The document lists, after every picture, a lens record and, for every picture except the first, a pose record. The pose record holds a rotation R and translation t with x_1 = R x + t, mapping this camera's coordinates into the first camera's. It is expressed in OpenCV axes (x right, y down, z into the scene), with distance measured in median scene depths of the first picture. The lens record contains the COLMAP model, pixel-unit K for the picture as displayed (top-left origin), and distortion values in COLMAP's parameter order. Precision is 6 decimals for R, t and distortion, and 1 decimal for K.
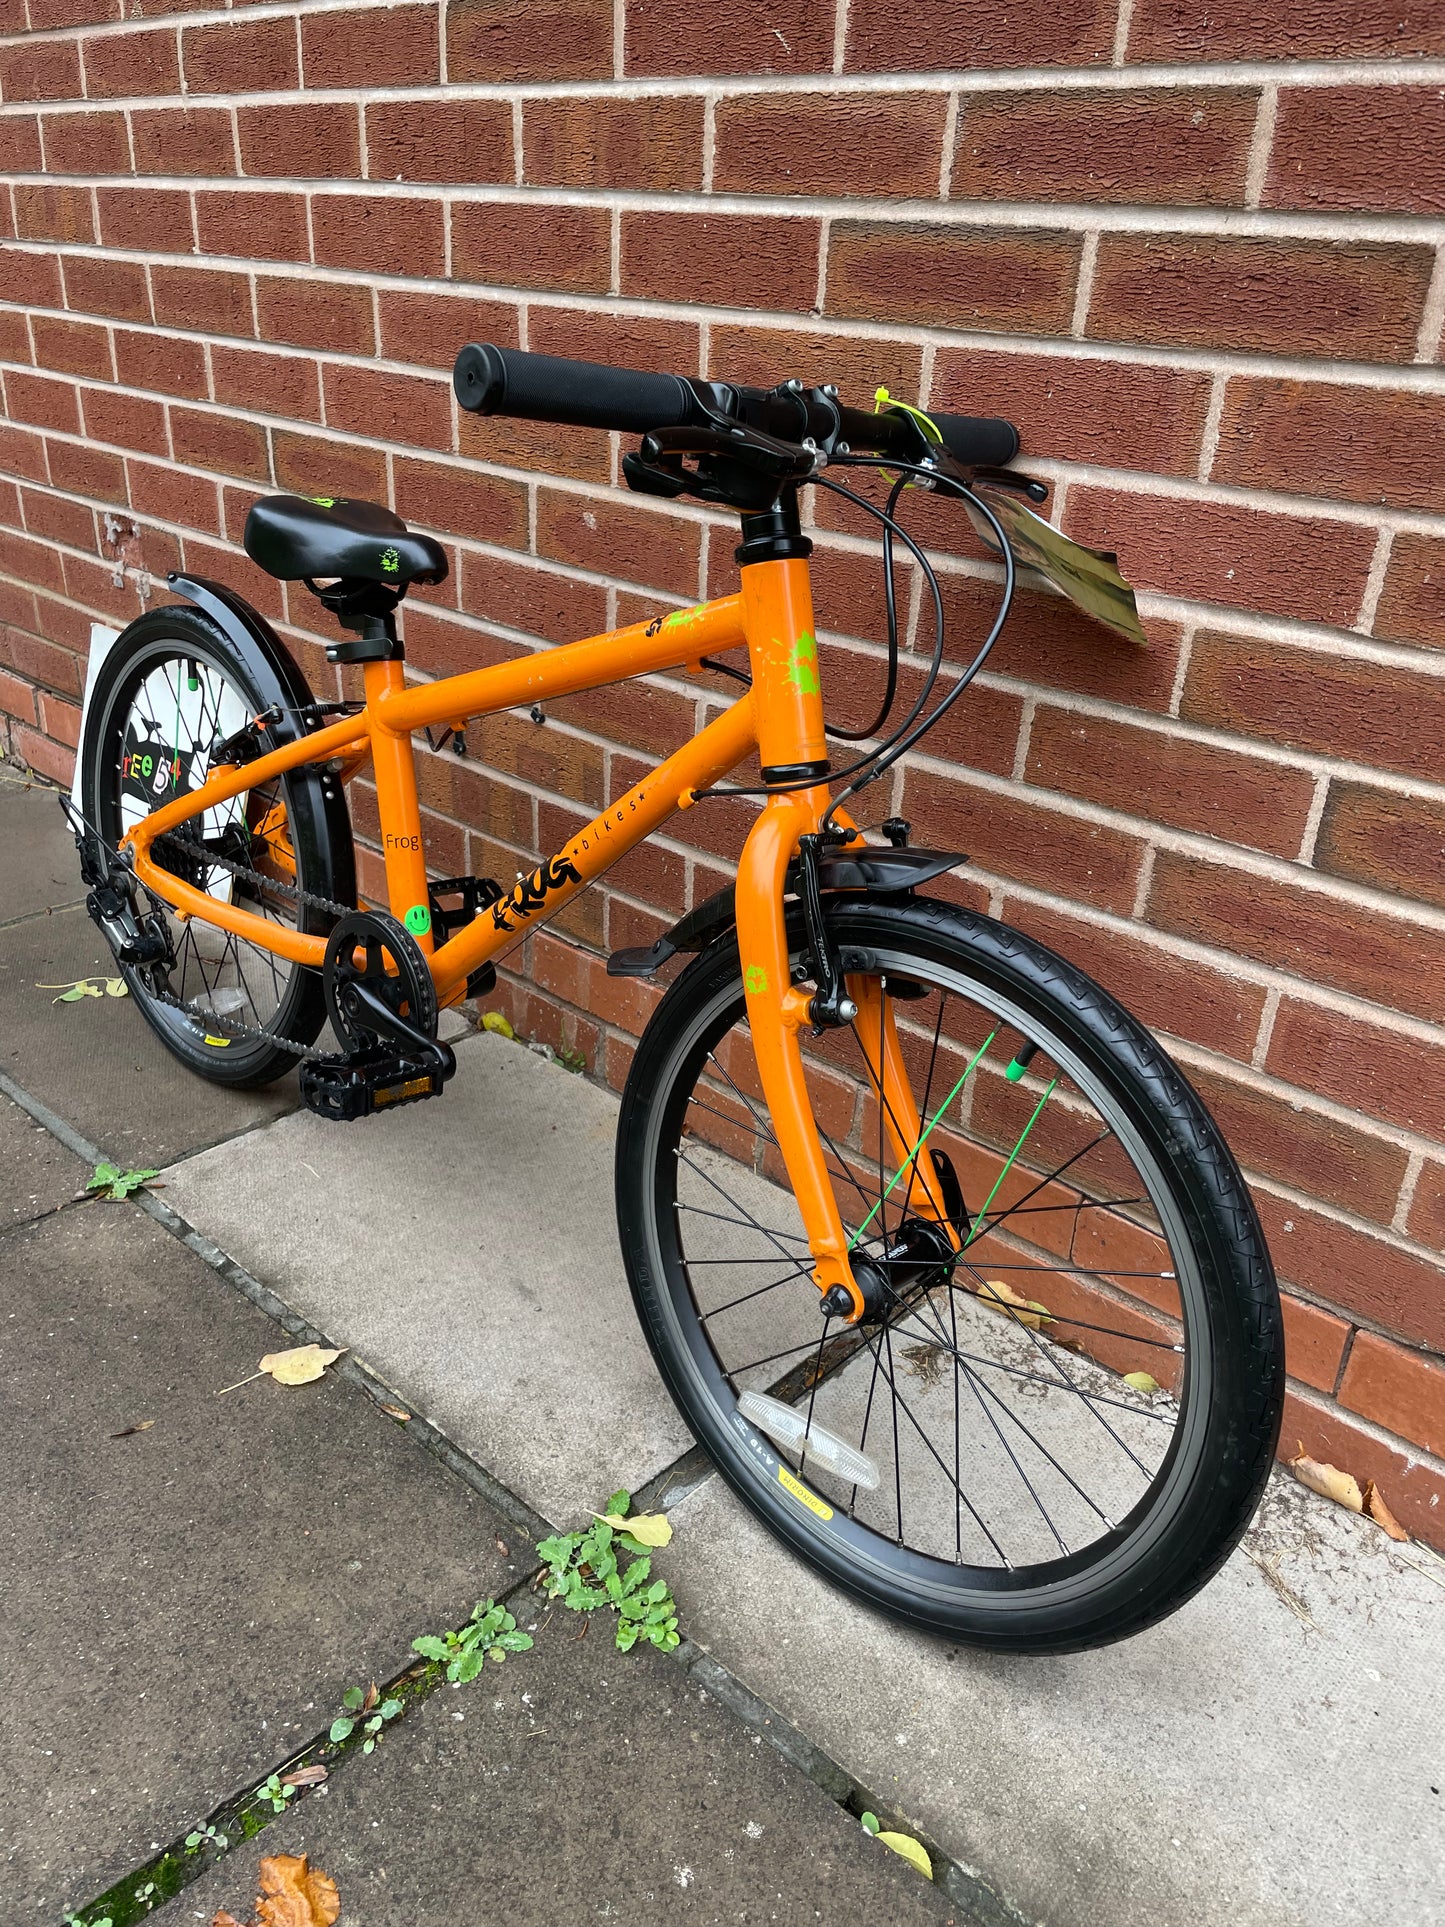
lens RADIAL K [[1459.9, 0, 719.7], [0, 1459.9, 944.7], [0, 0, 1]] dist [0.094452, -0.129047]
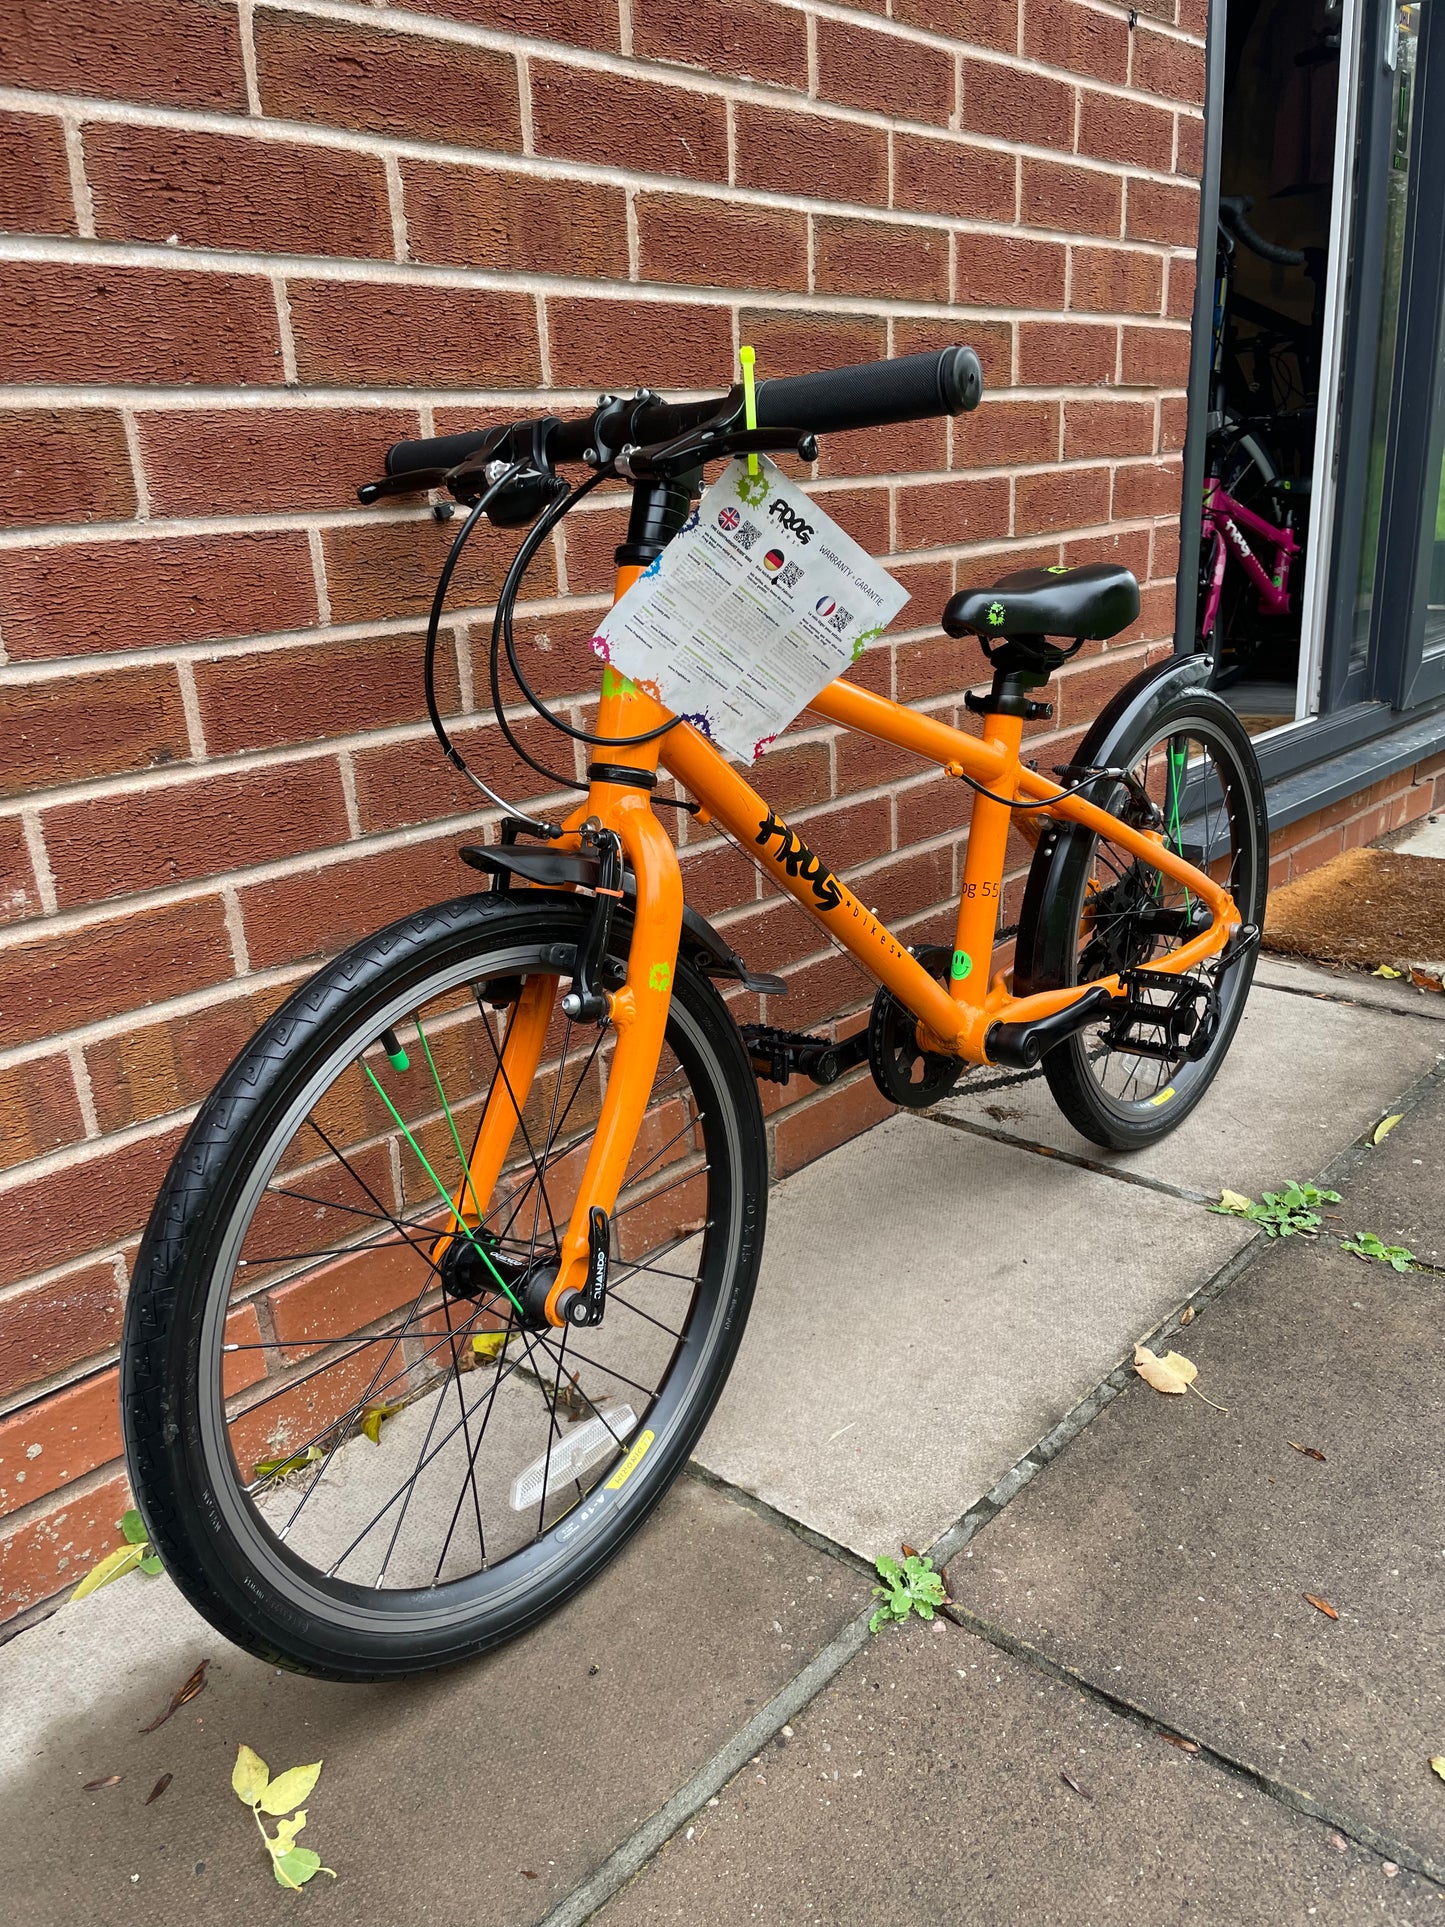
lens RADIAL K [[1459.9, 0, 727.2], [0, 1459.9, 975.7], [0, 0, 1]] dist [0.094452, -0.129047]
pose [[-0.013054, -0.374304, 0.927214, -1.192807], [0.472570, 0.814888, 0.335613, -0.450490], [-0.881196, 0.442555, 0.166247, 1.034930]]
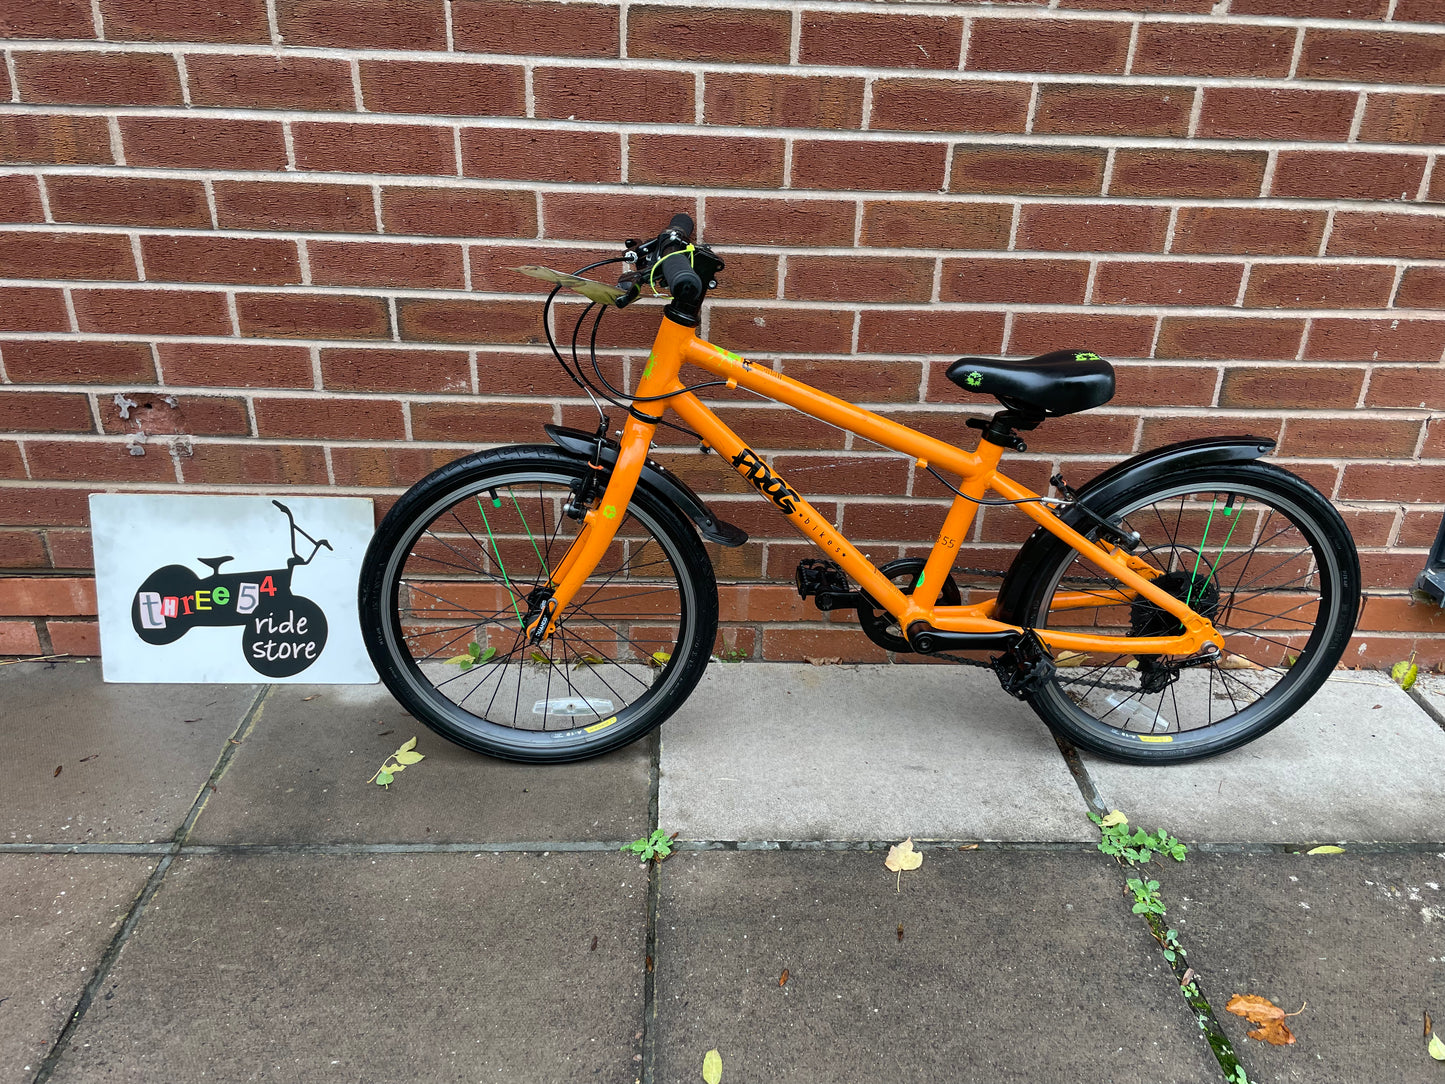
lens RADIAL K [[1094.7, 0, 723.4], [0, 1094.7, 522.0], [0, 0, 1]] dist [0.094452, -0.129047]
pose [[0.712417, -0.325240, 0.621836, -1.137841], [0.305054, 0.941543, 0.142966, -0.325310], [-0.631984, 0.087842, 0.769987, 0.152111]]
